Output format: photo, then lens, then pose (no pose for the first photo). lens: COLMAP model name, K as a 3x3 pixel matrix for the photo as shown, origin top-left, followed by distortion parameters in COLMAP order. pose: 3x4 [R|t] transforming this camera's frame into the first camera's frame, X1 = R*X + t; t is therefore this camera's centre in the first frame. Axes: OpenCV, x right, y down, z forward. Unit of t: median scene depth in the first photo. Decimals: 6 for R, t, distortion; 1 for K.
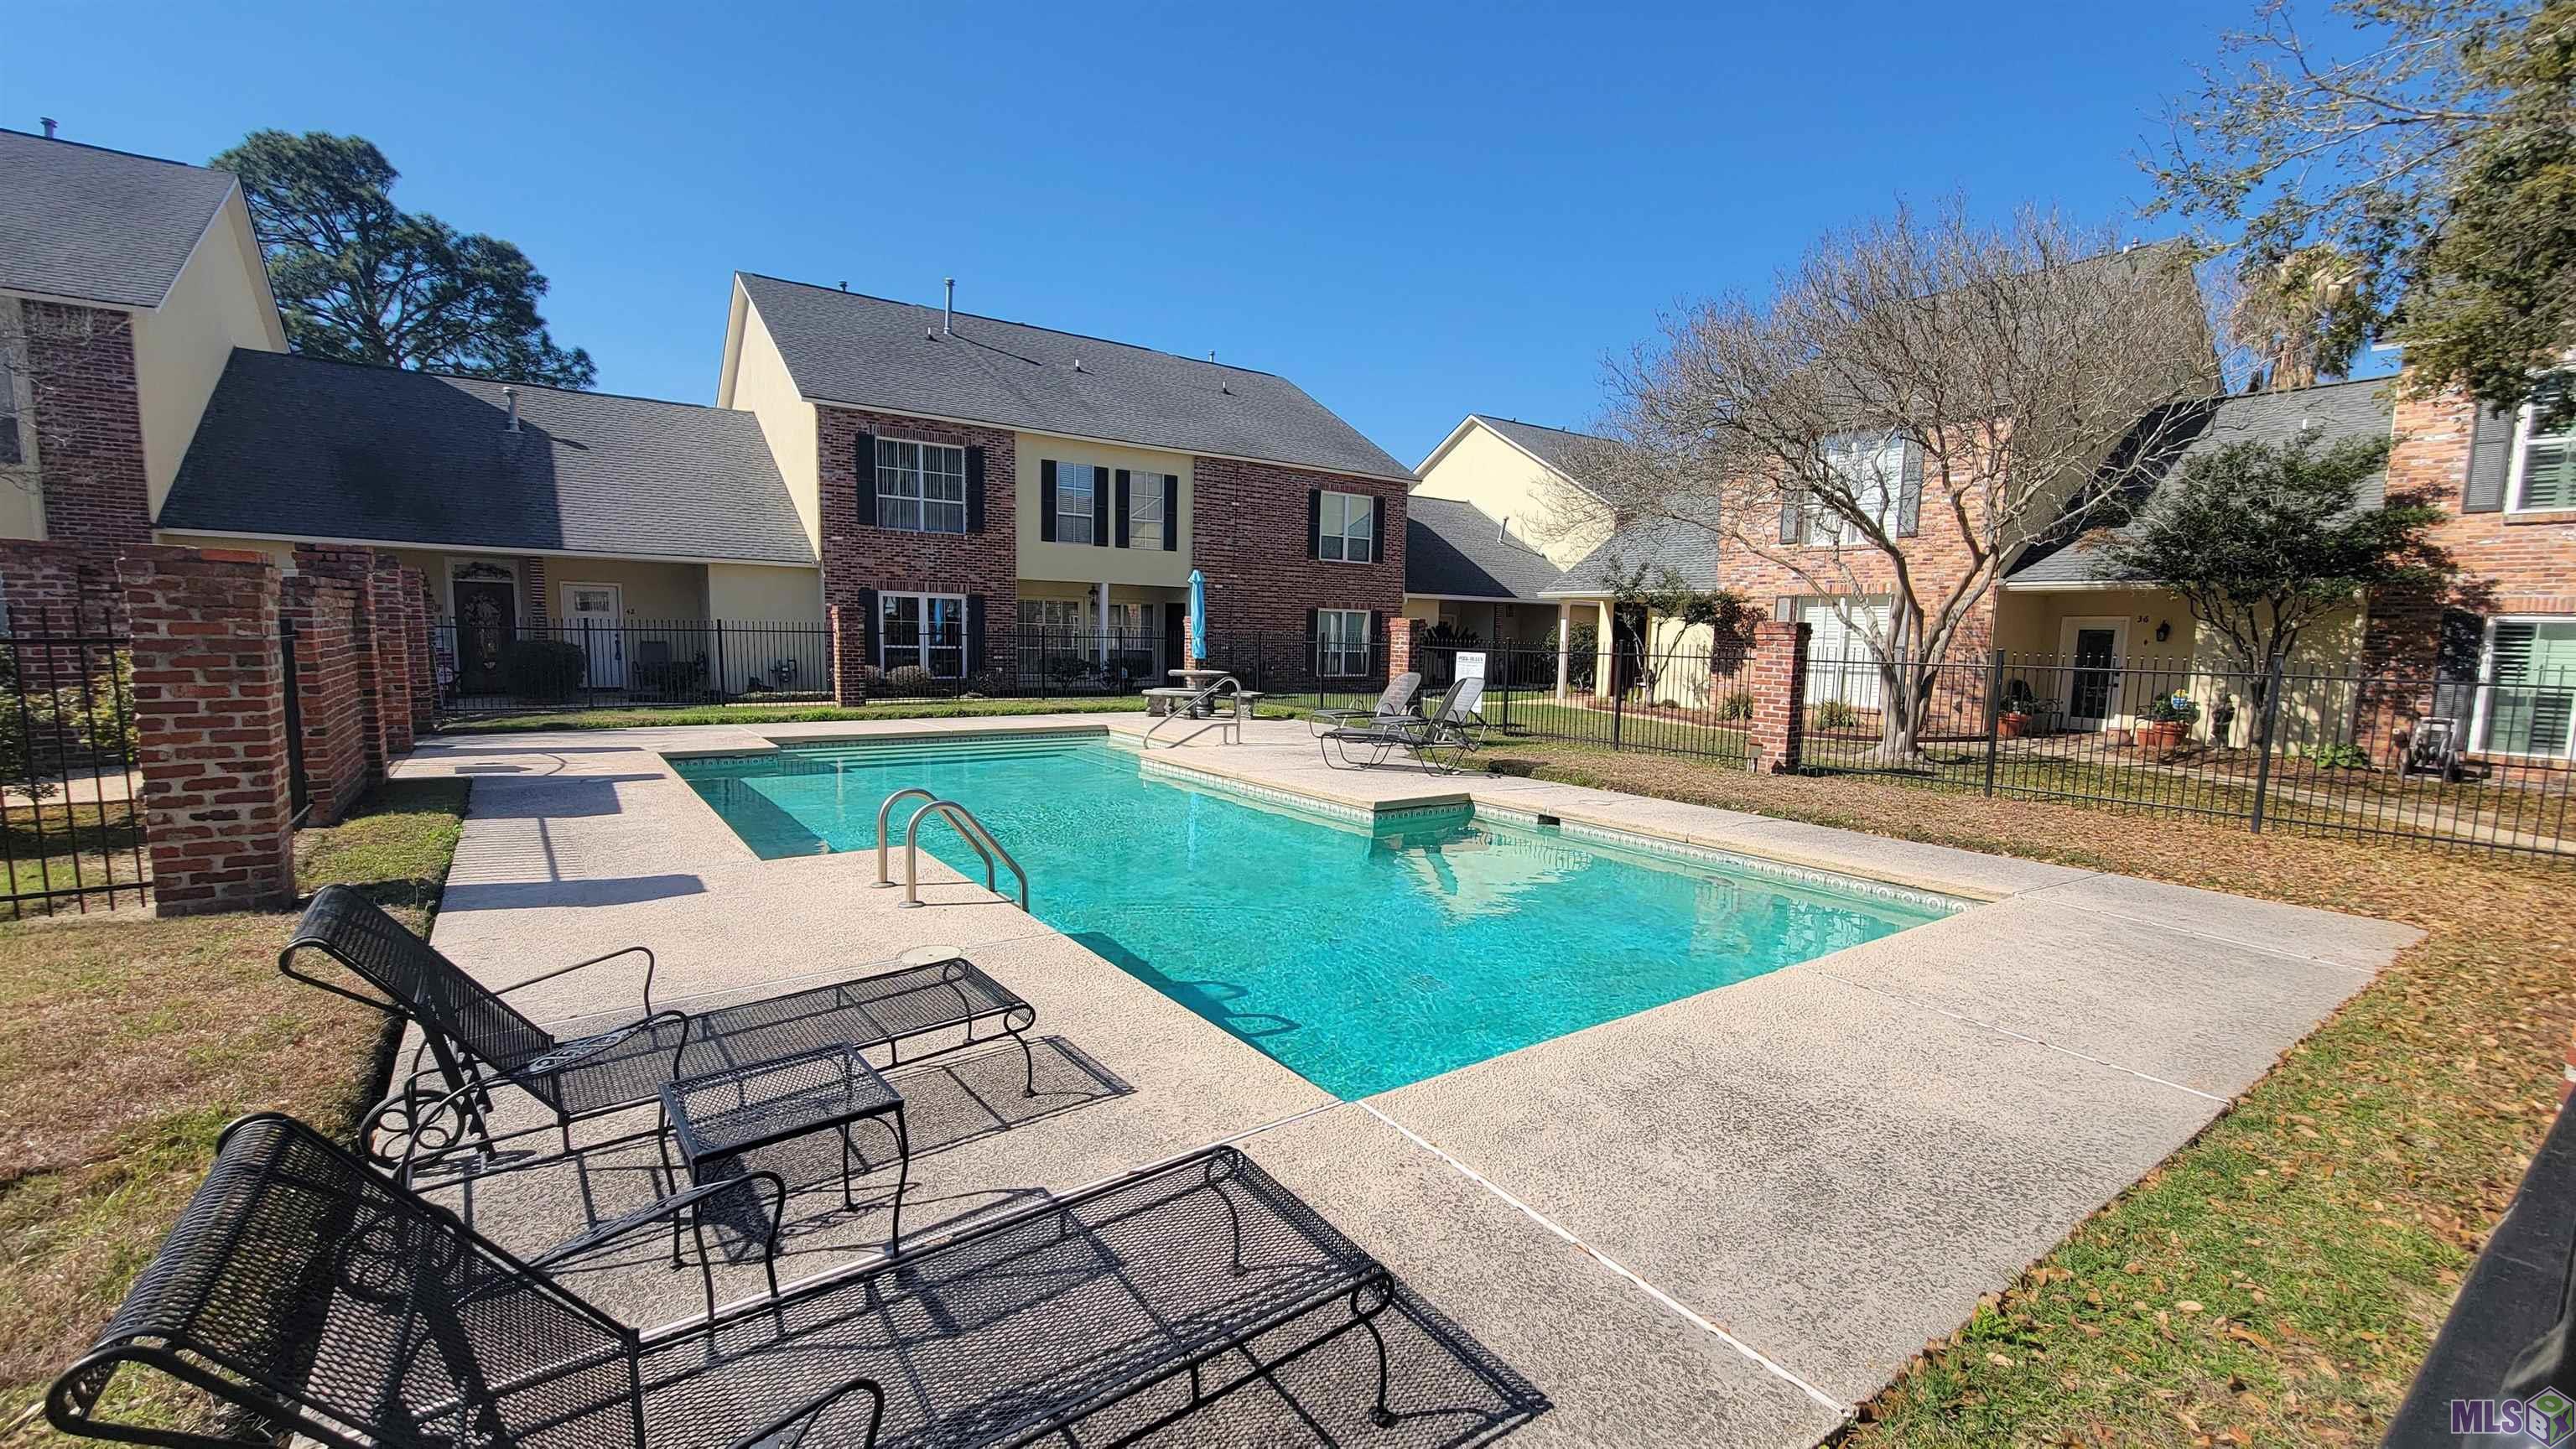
lens RADIAL K [[1041.9, 0, 1293.2], [0, 1041.9, 750.7], [0, 0, 1]] dist [0.011080, -0.004061]
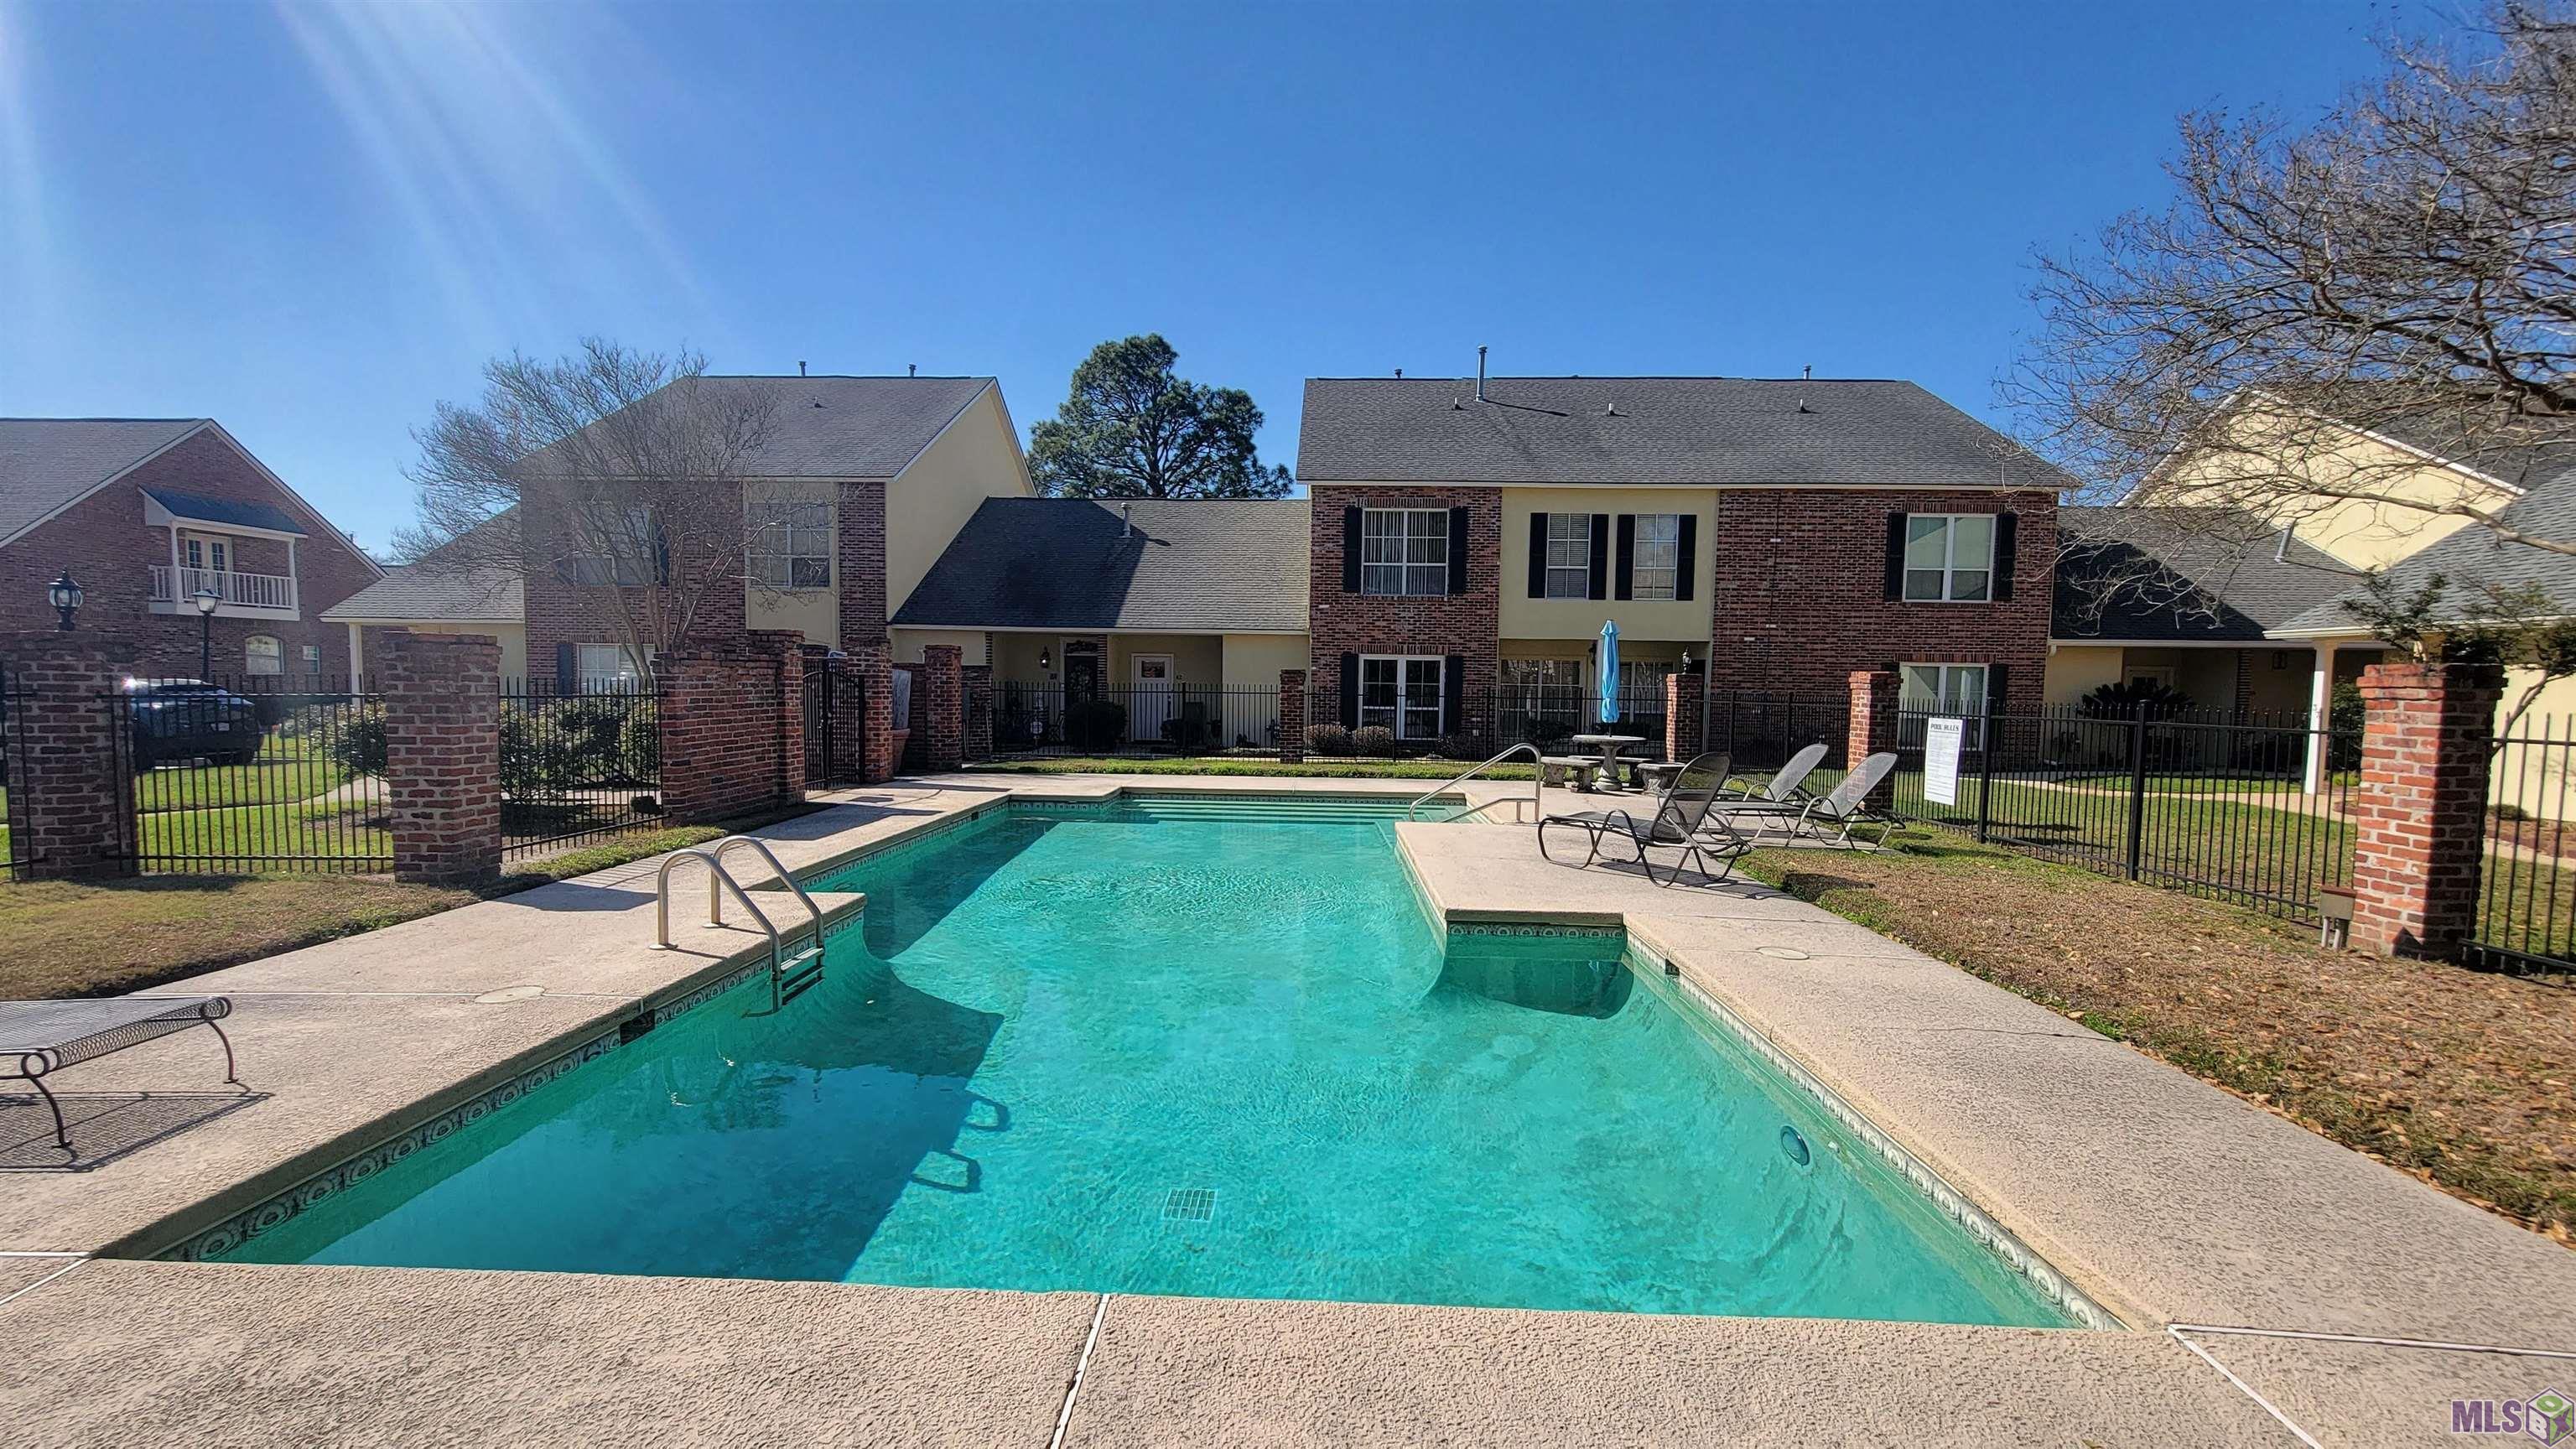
lens RADIAL K [[1046.1, 0, 1284.7], [0, 1046.1, 759.5], [0, 0, 1]] dist [0.000263, 0.000191]
pose [[0.793282, 0.035100, -0.607842, 0.178577], [-0.066931, 0.997314, -0.029760, -0.011659], [0.605164, 0.064291, 0.793500, 0.126653]]
